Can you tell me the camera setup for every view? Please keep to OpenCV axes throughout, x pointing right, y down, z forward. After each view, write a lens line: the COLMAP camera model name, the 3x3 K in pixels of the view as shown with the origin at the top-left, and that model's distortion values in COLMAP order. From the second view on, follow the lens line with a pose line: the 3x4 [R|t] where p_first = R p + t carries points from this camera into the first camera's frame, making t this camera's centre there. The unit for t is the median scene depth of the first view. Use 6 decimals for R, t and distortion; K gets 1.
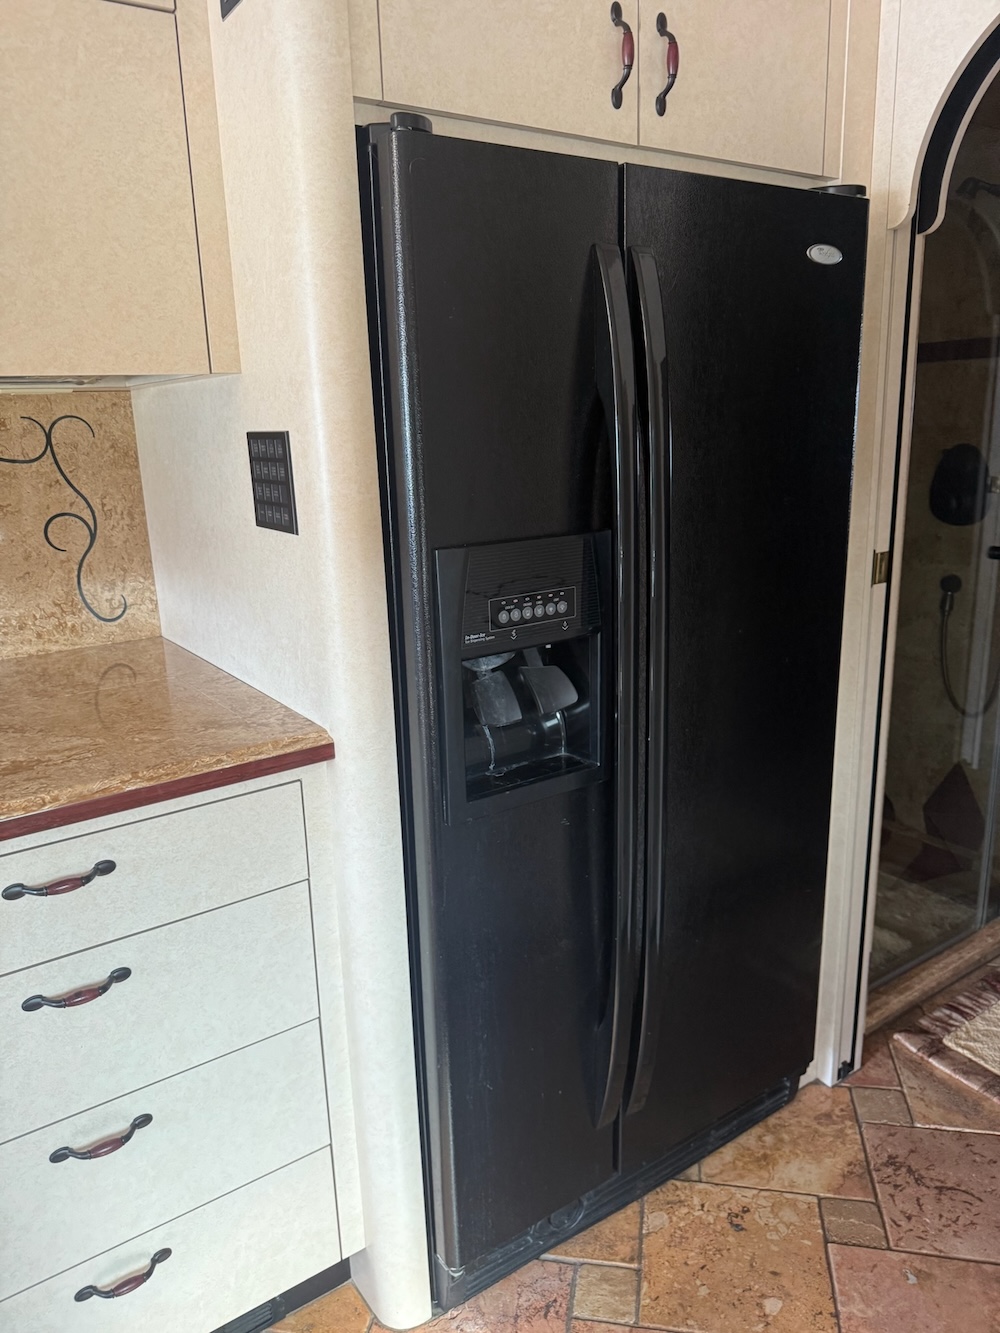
lens RADIAL K [[952.3, 0, 494.7], [0, 952.3, 665.8], [0, 0, 1]] dist [0.062747, -0.082313]
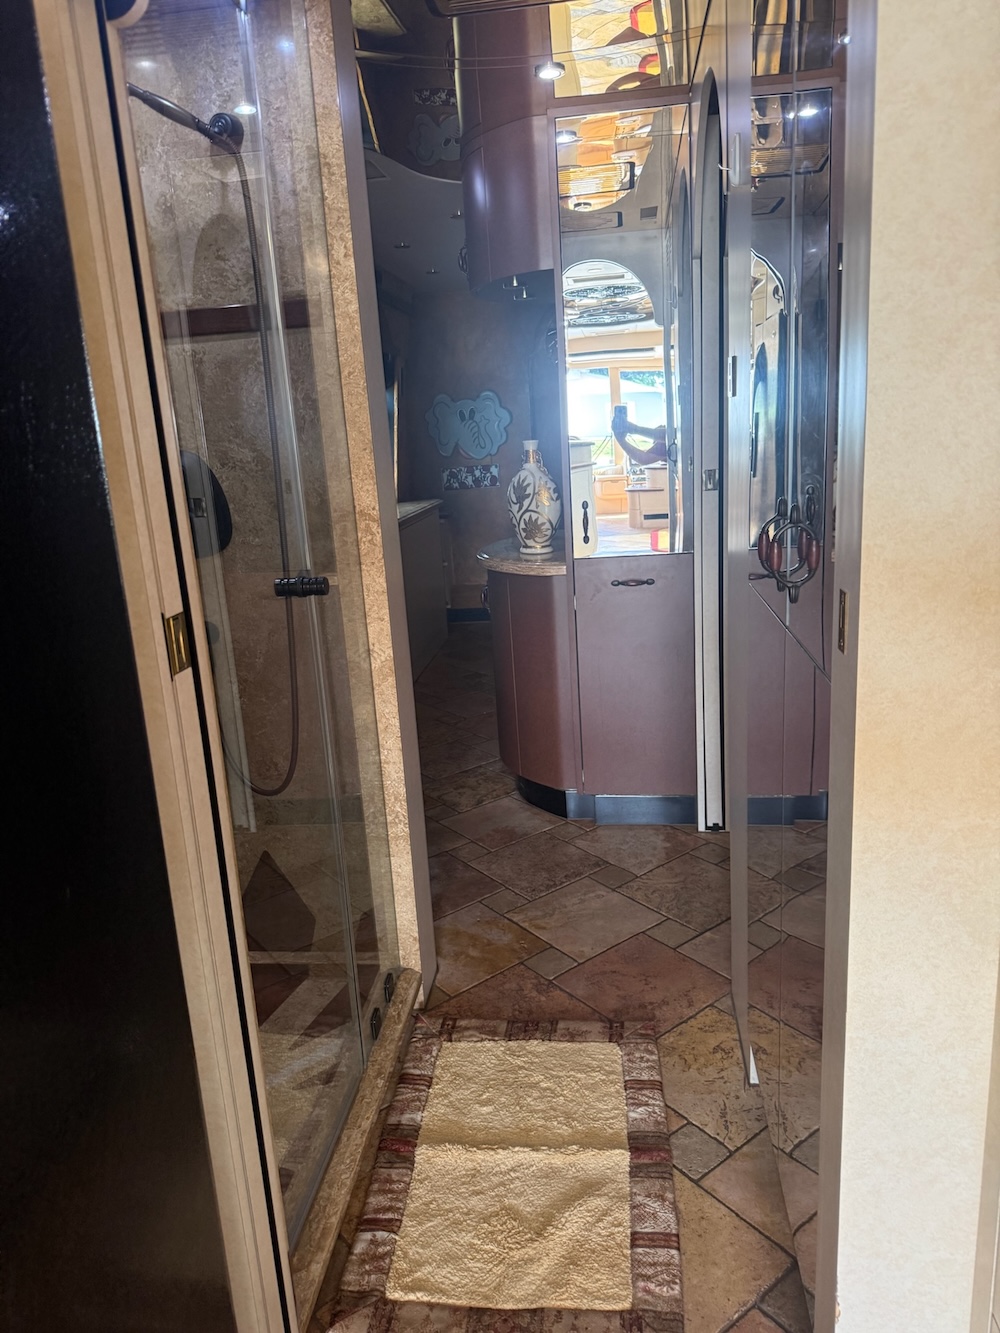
lens RADIAL K [[952.3, 0, 494.7], [0, 952.3, 665.8], [0, 0, 1]] dist [0.062747, -0.082313]
pose [[0.661782, -0.188172, 0.725697, 0.126807], [0.219065, 0.974277, 0.052857, -0.081990], [-0.716976, 0.123995, 0.685981, 0.515958]]
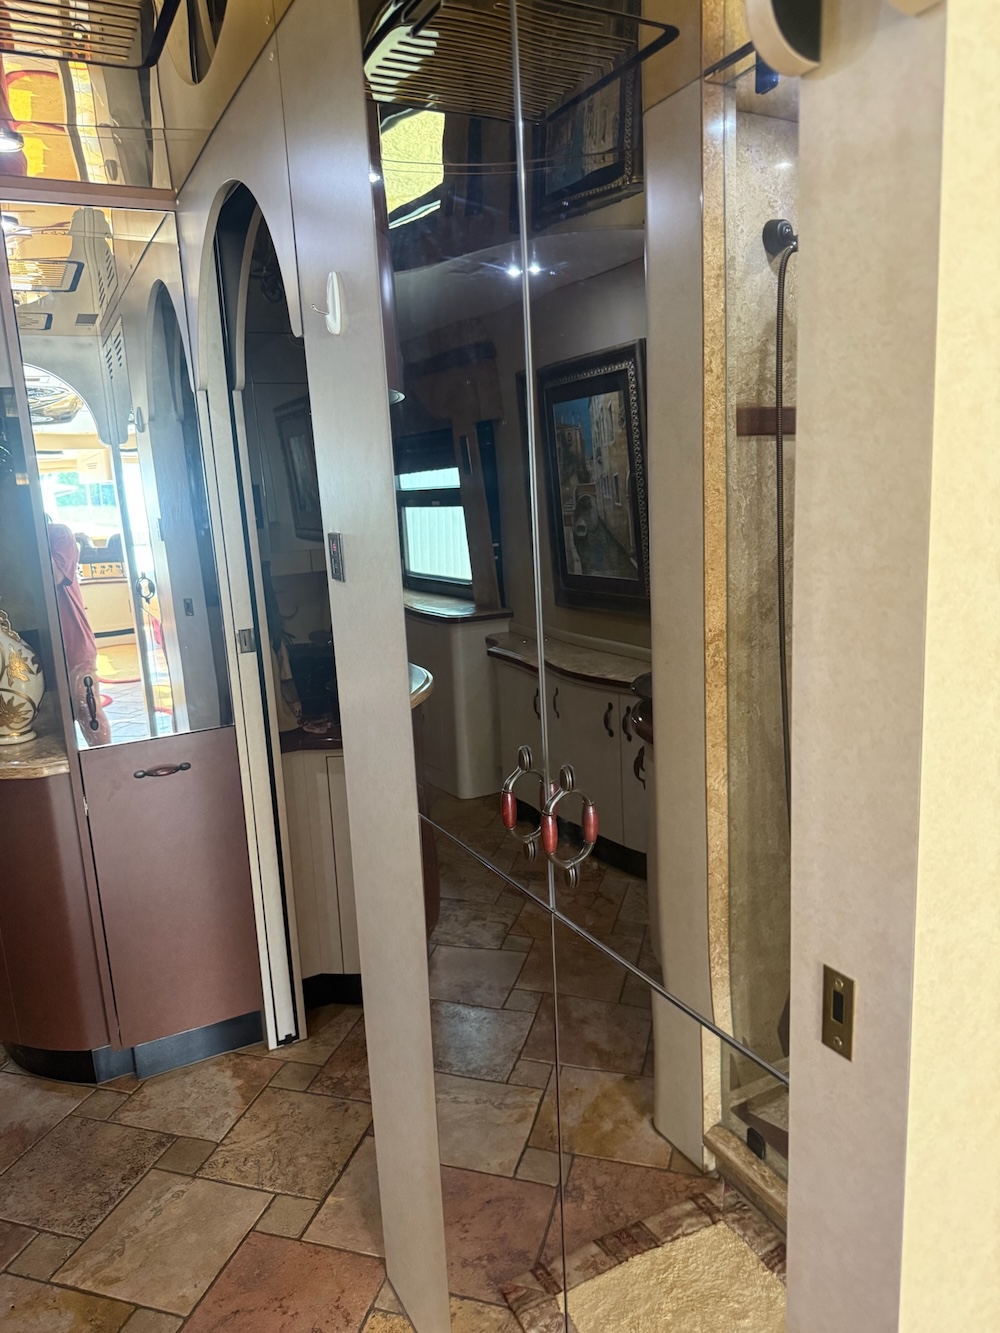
lens RADIAL K [[955.7, 0, 523.8], [0, 955.7, 663.6], [0, 0, 1]] dist [-0.029909, 0.008300]
pose [[0.095041, -0.153515, 0.983565, 0.293333], [0.283242, 0.951369, 0.121120, -0.246004], [-0.954328, 0.267076, 0.133901, 0.772925]]
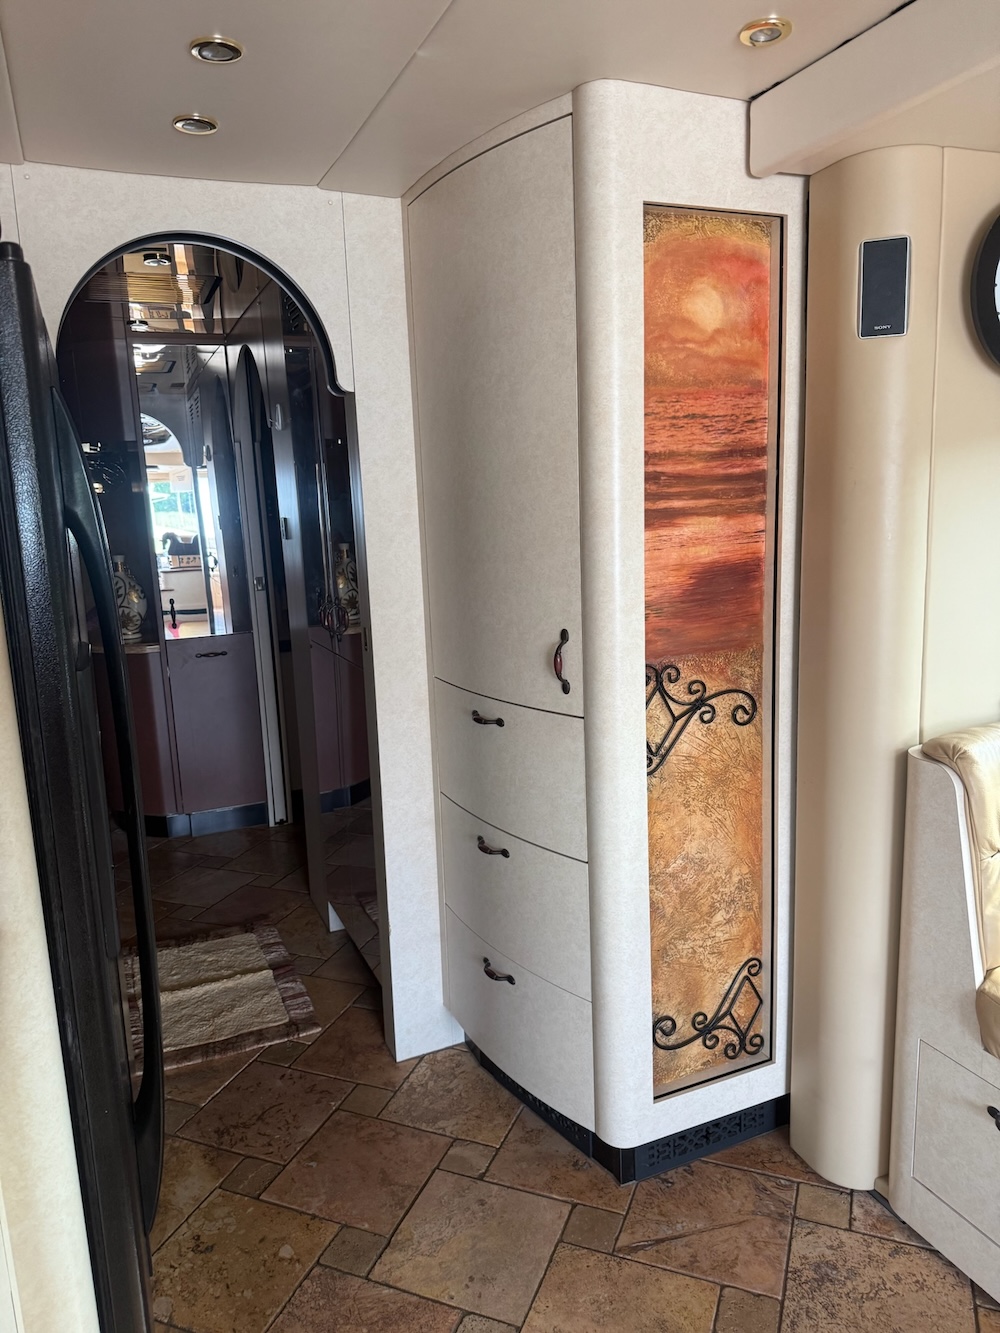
lens RADIAL K [[926.8, 0, 532.4], [0, 926.8, 662.8], [0, 0, 1]] dist [0.006693, -0.005847]
pose [[0.159651, -0.140721, 0.977092, -0.623841], [0.267370, 0.958957, 0.094423, -0.066120], [-0.950276, 0.246170, 0.190723, 0.265937]]
